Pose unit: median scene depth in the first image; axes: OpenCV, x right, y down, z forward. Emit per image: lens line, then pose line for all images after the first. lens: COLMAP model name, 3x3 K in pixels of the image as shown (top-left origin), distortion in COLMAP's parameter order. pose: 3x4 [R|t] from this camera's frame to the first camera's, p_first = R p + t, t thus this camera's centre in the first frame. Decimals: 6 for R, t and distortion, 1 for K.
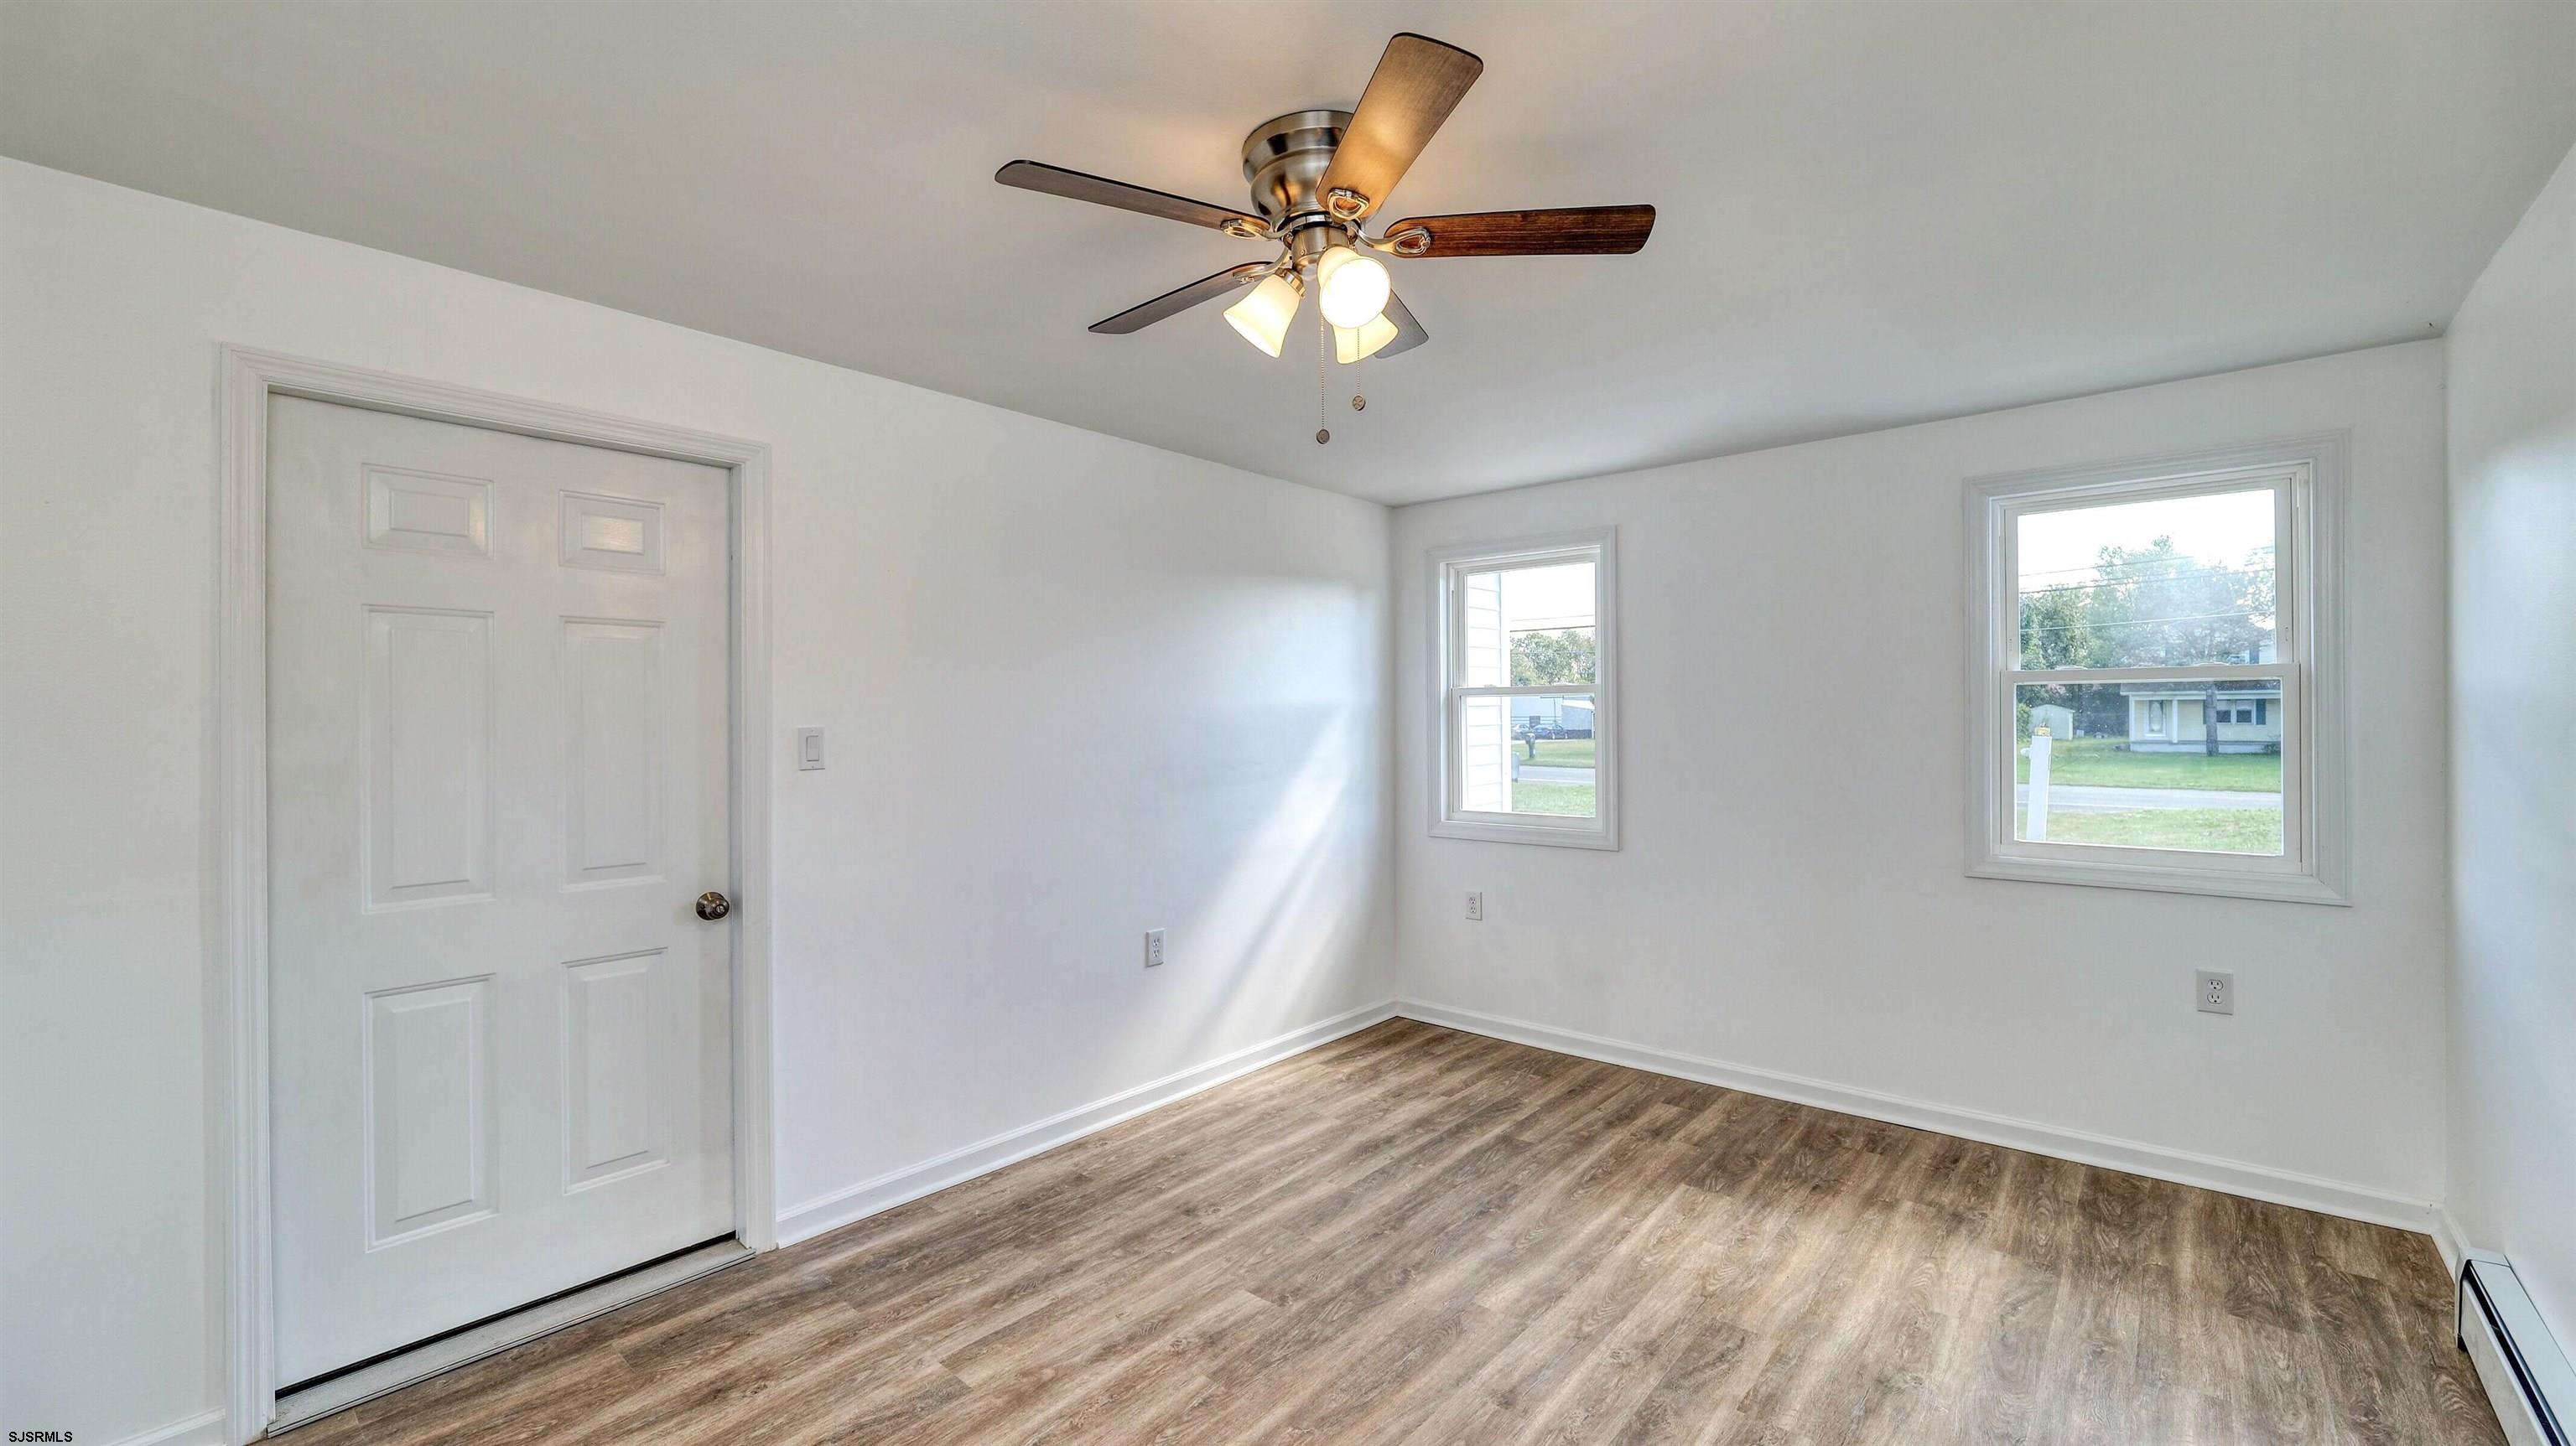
lens RADIAL K [[1046.2, 0, 1274.1], [0, 1046.2, 716.8], [0, 0, 1]] dist [-0.012596, 0.000526]
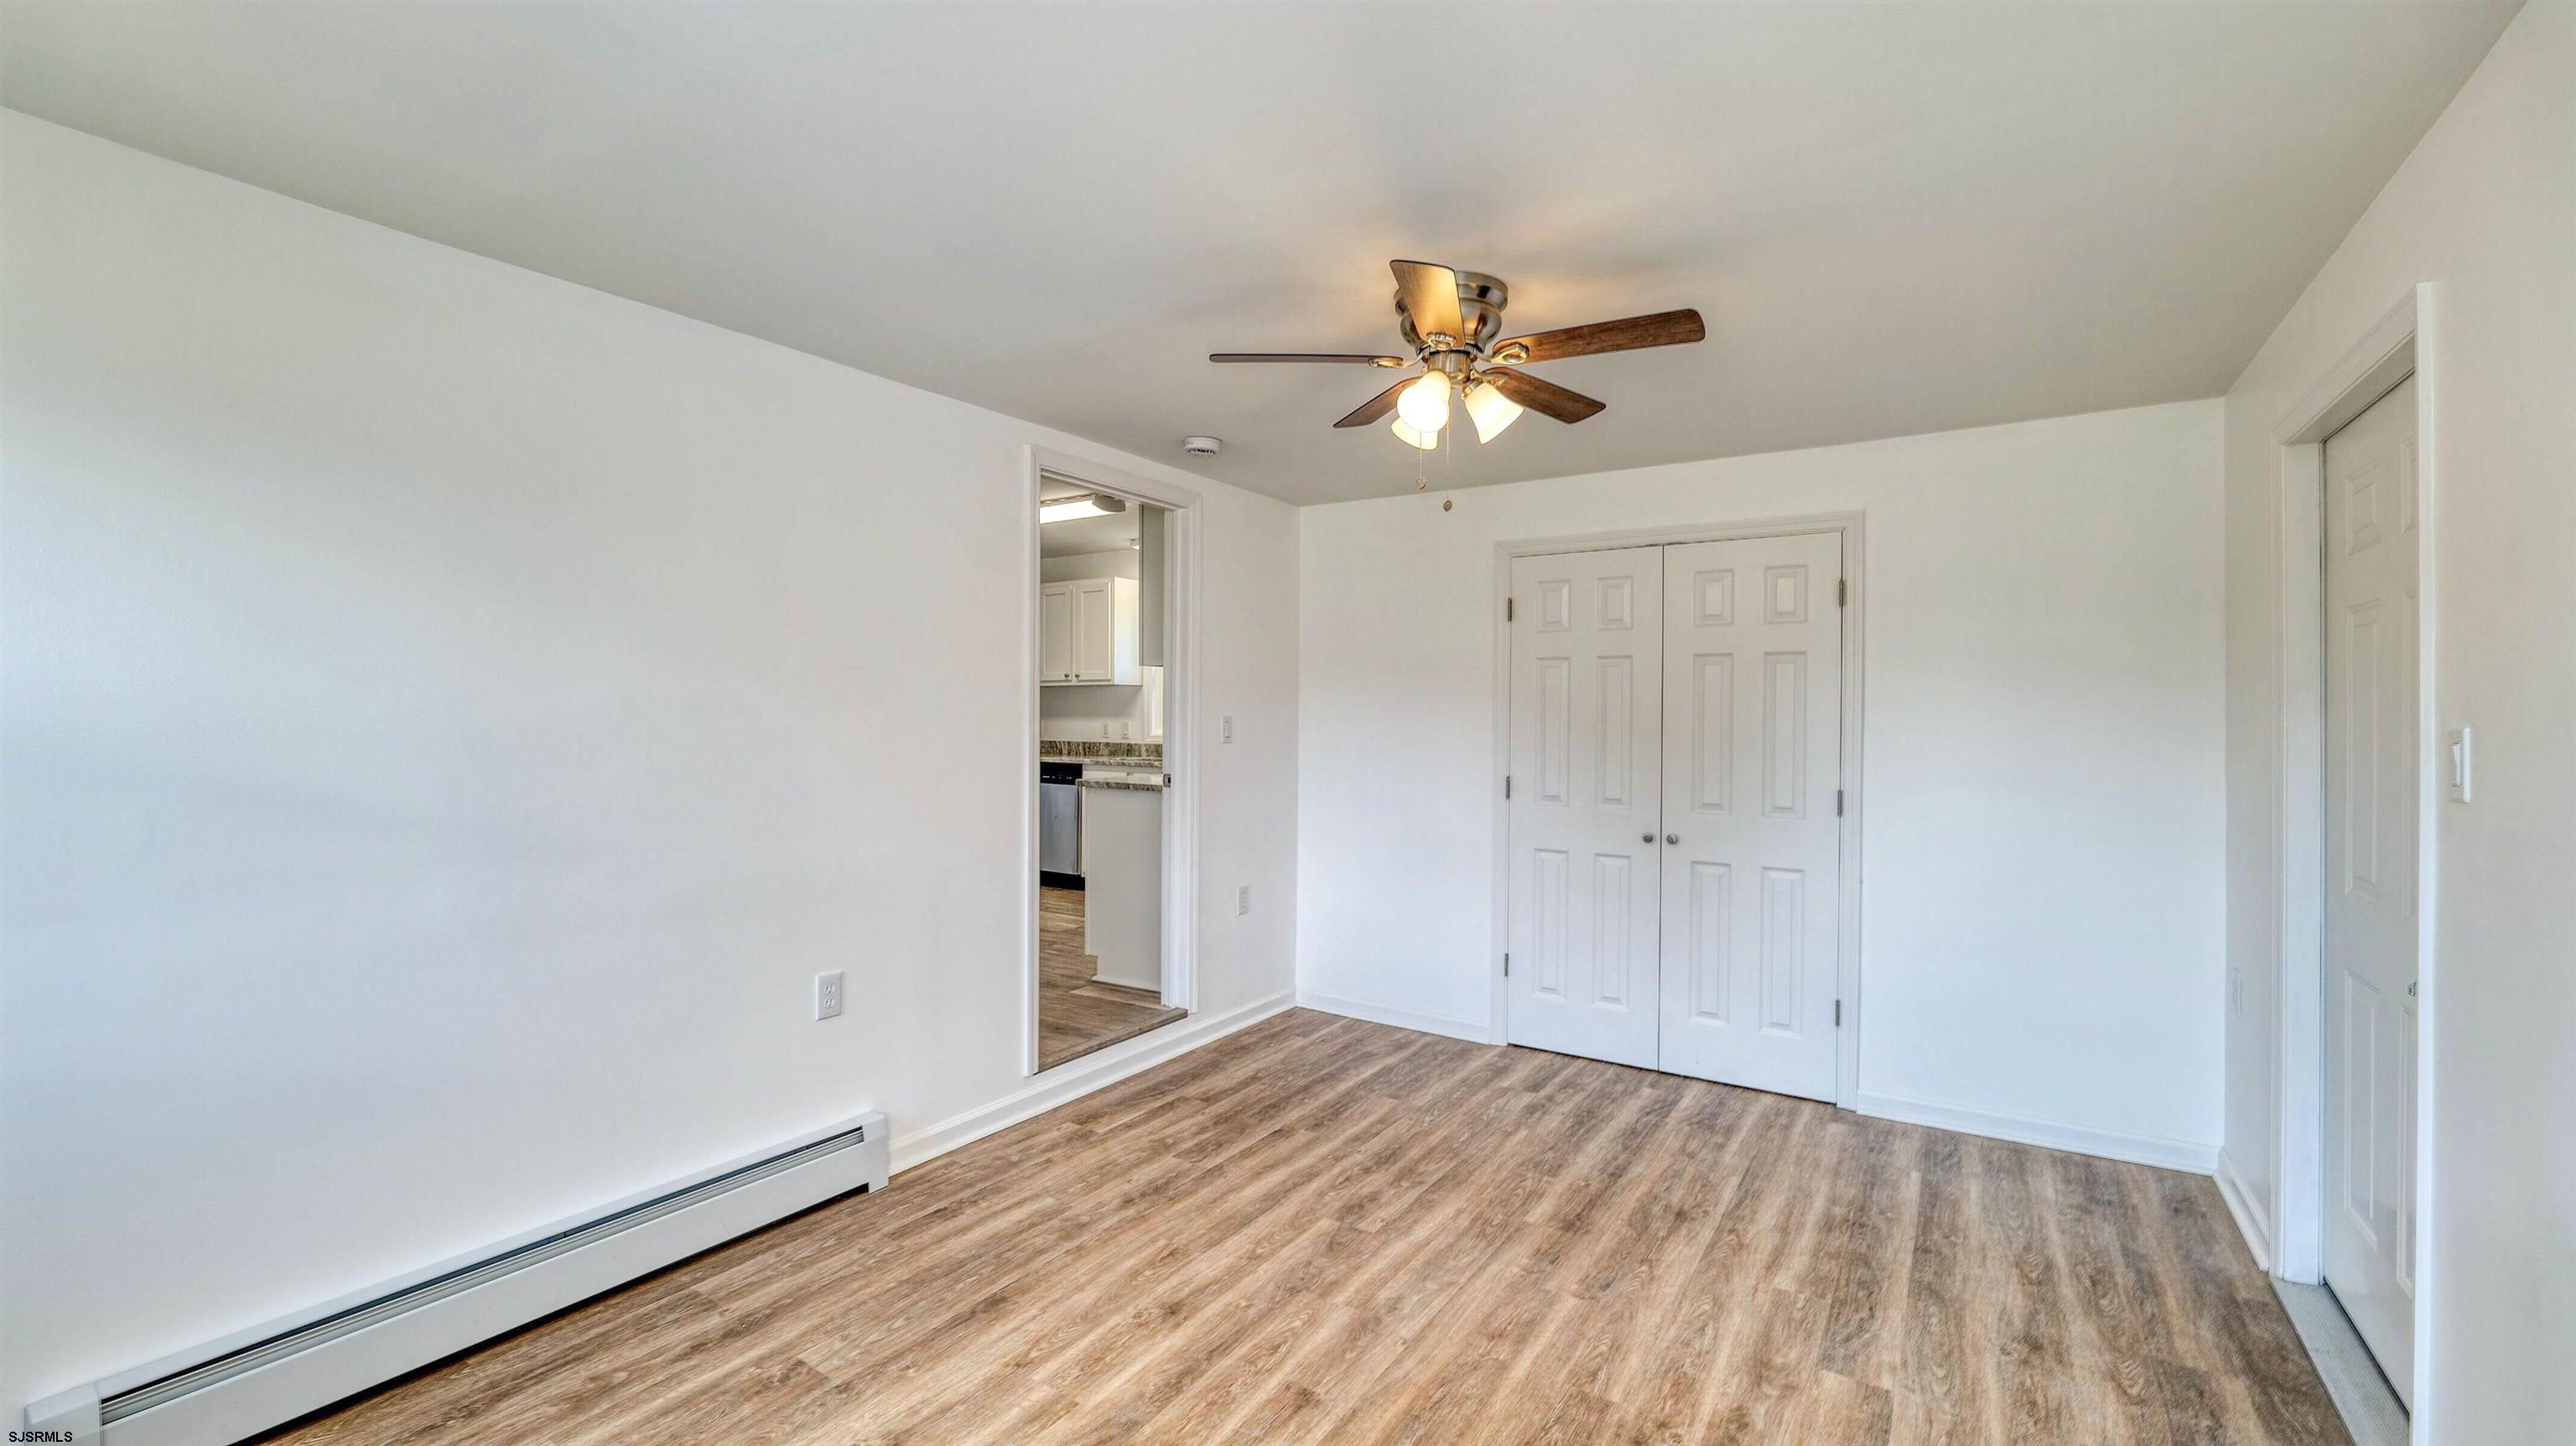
lens RADIAL K [[1046.2, 0, 1274.1], [0, 1046.2, 716.8], [0, 0, 1]] dist [-0.012596, 0.000526]
pose [[-0.992090, 0.000351, -0.125526, 0.370392], [0.000989, 0.999987, -0.005018, 0.008371], [0.125523, -0.005103, -0.992078, 1.948746]]
